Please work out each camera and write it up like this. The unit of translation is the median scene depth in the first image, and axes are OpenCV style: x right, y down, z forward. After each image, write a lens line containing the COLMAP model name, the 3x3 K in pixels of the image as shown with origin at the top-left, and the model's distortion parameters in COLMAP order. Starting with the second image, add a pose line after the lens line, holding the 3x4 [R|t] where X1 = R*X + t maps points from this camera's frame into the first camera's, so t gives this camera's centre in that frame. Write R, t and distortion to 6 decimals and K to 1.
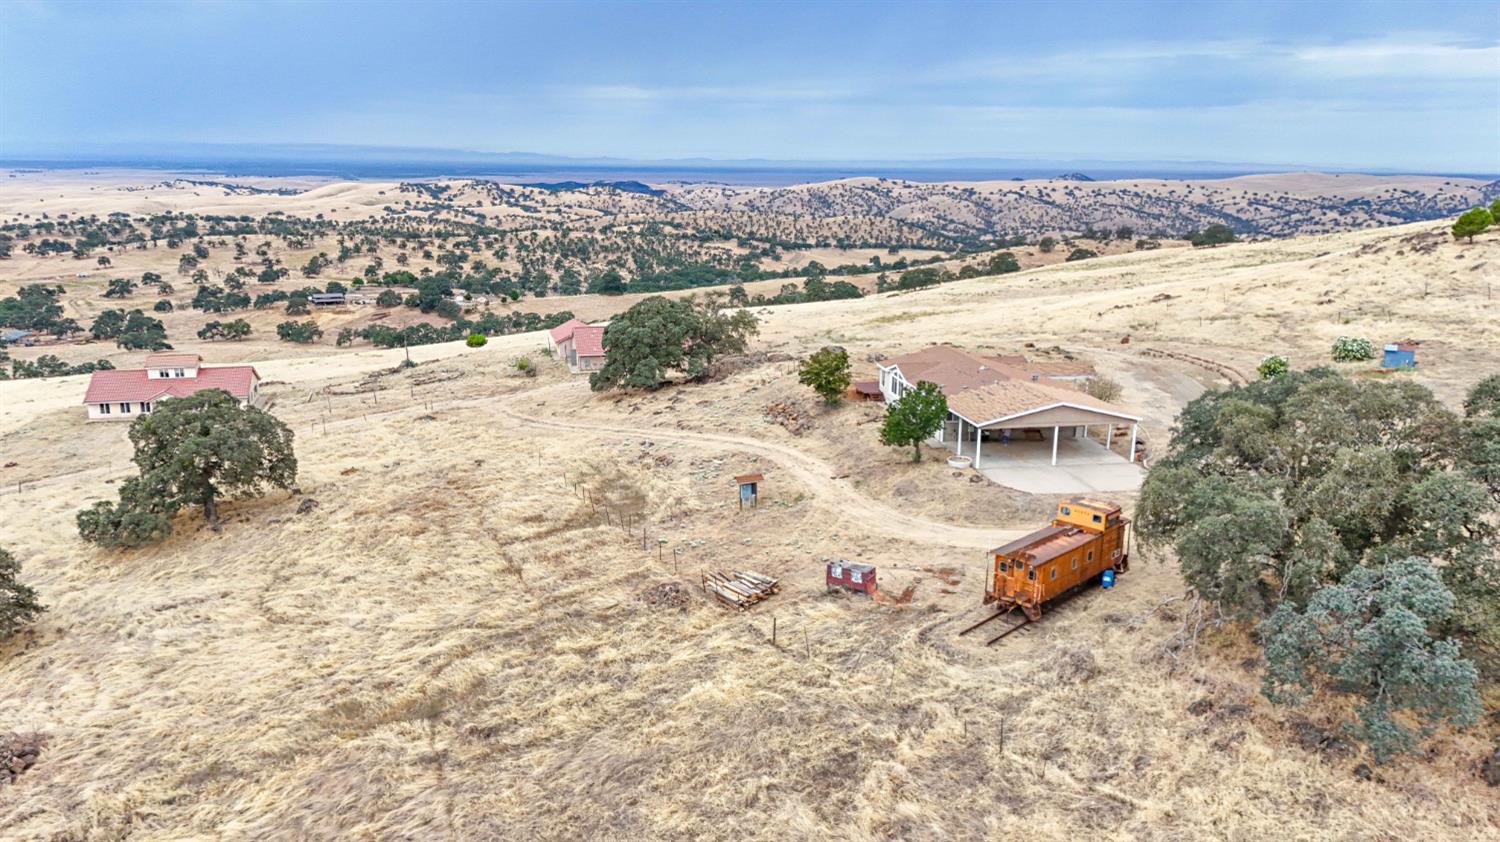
lens RADIAL K [[1106.1, 0, 751.9], [0, 1106.1, 413.0], [0, 0, 1]] dist [0.048650, -0.040135]
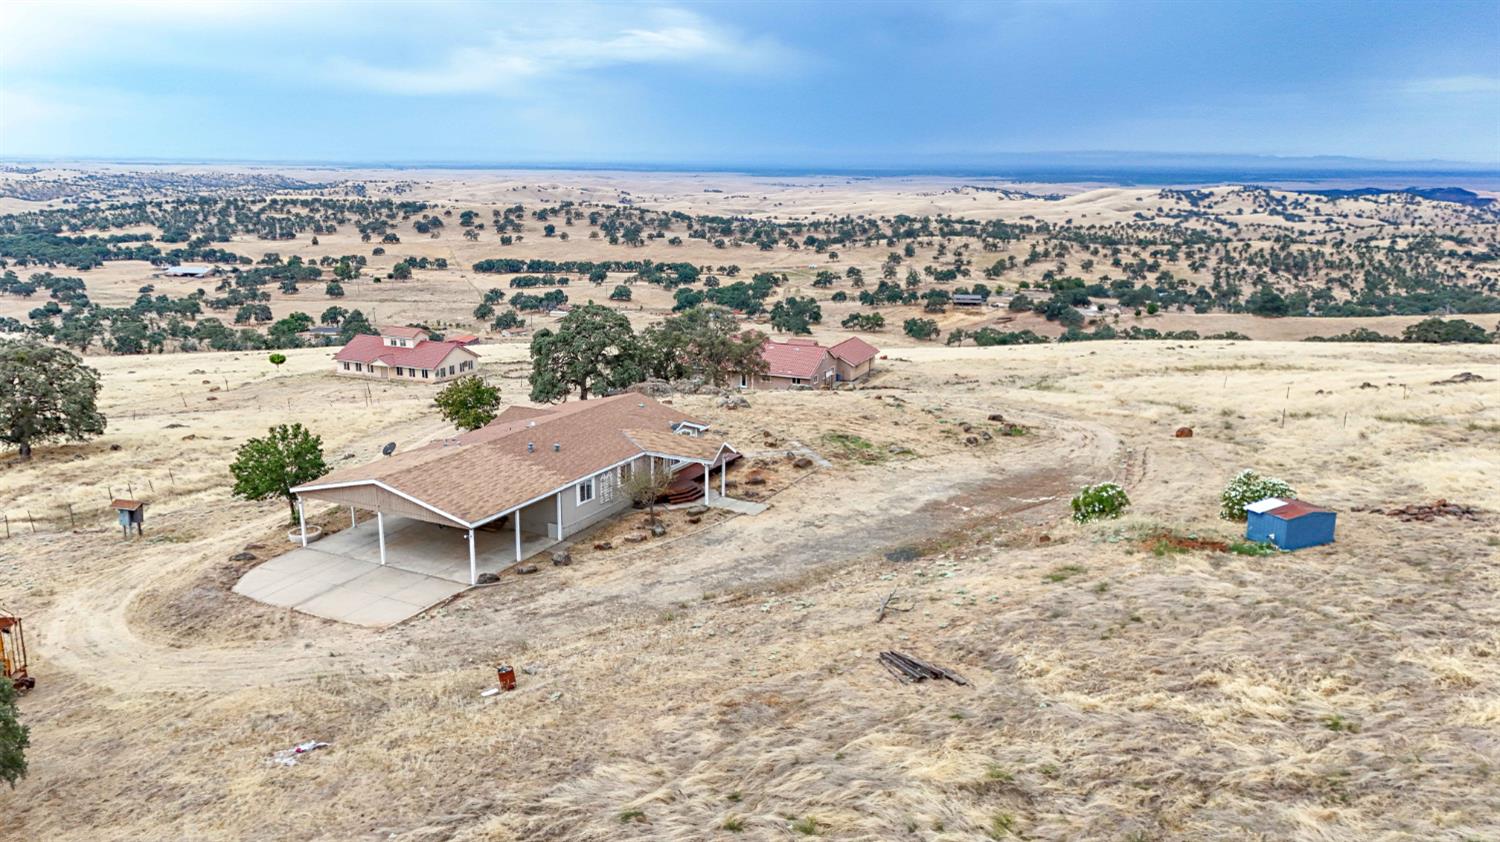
lens RADIAL K [[1099.0, 0, 747.1], [0, 1099.0, 406.8], [0, 0, 1]] dist [0.063082, -0.049434]
pose [[0.783666, 0.130898, -0.607234, 0.055931], [-0.137007, 0.989895, 0.036572, -0.007619], [0.605885, 0.054535, 0.793681, 0.037601]]
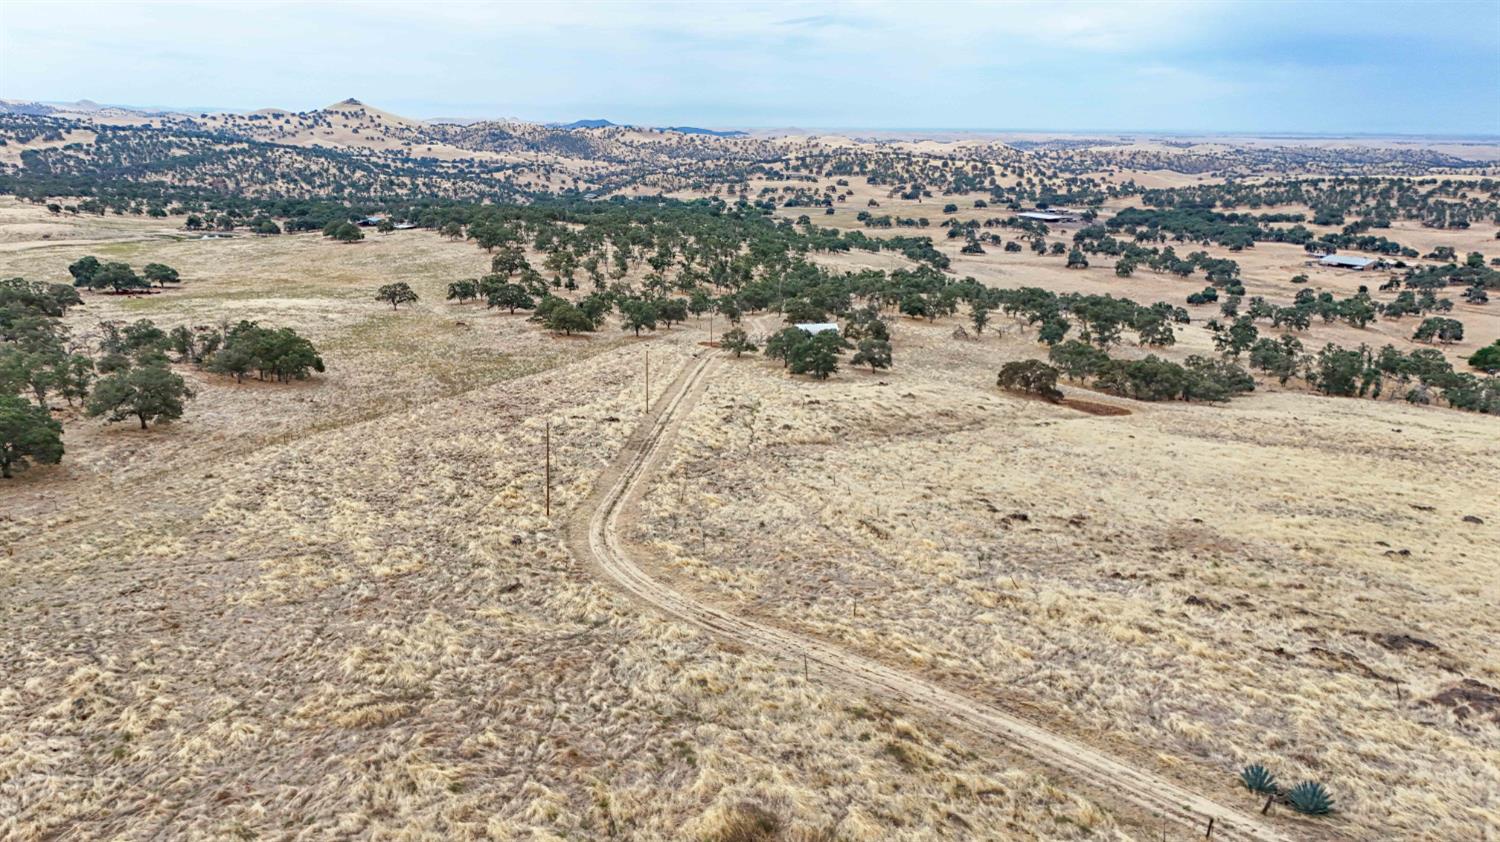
lens RADIAL K [[1092.2, 0, 754.3], [0, 1092.2, 423.4], [0, 0, 1]] dist [0.083161, -0.080104]
pose [[-0.017967, 0.253118, -0.967269, -0.038545], [-0.234790, 0.939304, 0.250161, -0.011822], [0.971880, 0.231600, 0.042553, 0.049142]]
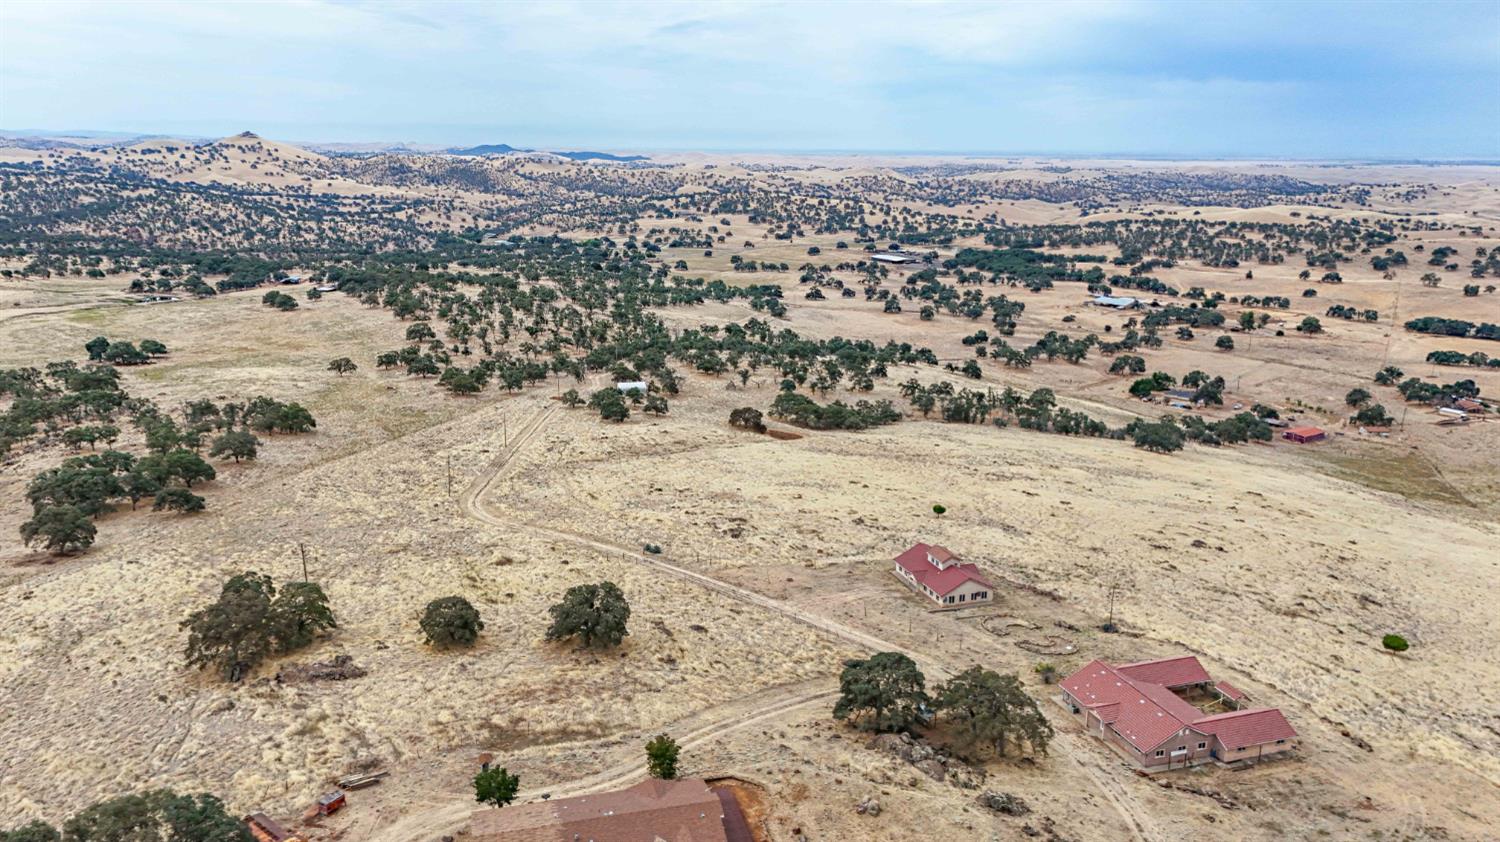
lens RADIAL K [[1092.2, 0, 754.3], [0, 1092.2, 423.4], [0, 0, 1]] dist [0.083161, -0.080104]
pose [[0.066218, 0.235919, -0.969514, 0.091513], [-0.230693, 0.948941, 0.215157, -0.053211], [0.970771, 0.209413, 0.117262, 0.068940]]
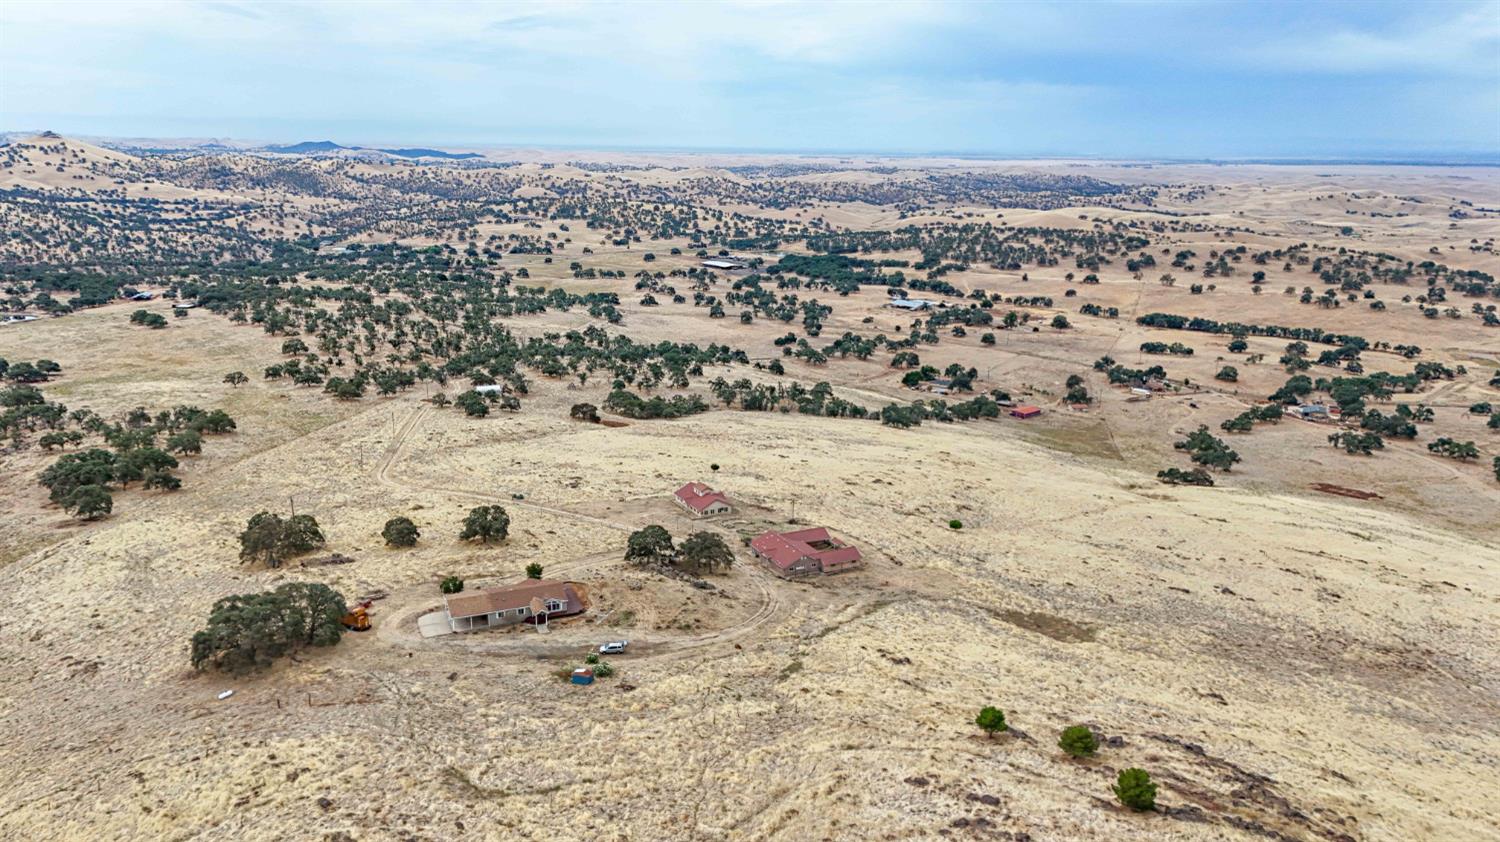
lens RADIAL K [[1092.2, 0, 754.3], [0, 1092.2, 423.4], [0, 0, 1]] dist [0.083161, -0.080104]
pose [[0.206802, 0.234768, -0.949798, 0.191078], [-0.227690, 0.955678, 0.186646, -0.073470], [0.951520, 0.177661, 0.251090, 0.062185]]
